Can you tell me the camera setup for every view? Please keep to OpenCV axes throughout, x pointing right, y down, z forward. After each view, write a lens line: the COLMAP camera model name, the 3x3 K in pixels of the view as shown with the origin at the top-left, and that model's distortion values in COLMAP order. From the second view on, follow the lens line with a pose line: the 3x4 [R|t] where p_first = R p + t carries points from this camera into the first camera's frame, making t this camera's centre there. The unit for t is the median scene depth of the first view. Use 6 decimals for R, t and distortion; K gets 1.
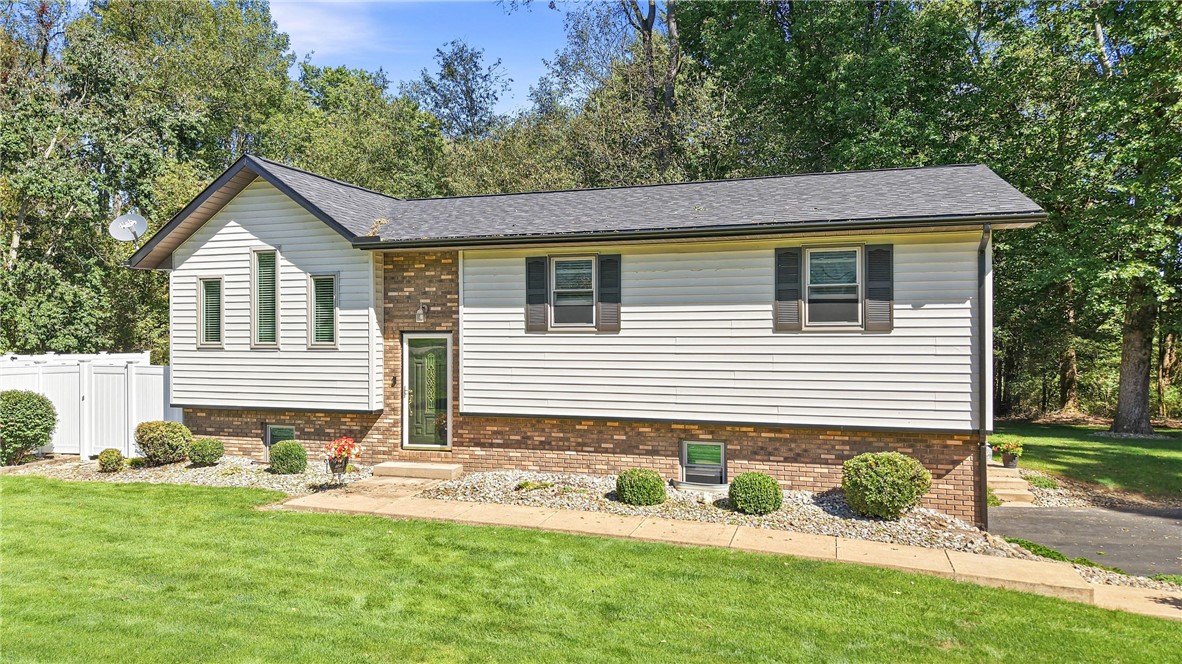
lens RADIAL K [[799.4, 0, 591.6], [0, 799.4, 333.0], [0, 0, 1]] dist [0.029213, -0.010260]
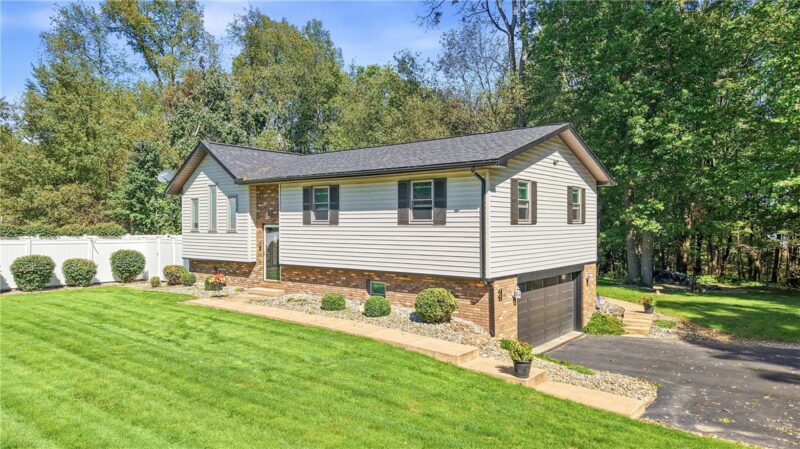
lens RADIAL K [[541.1, 0, 398.9], [0, 541.1, 226.0], [0, 0, 1]] dist [0.029213, -0.010260]
pose [[0.938150, 0.002964, -0.346216, 0.603040], [-0.001888, 0.999992, 0.003445, -0.002070], [0.346224, -0.002578, 0.938148, -0.186565]]
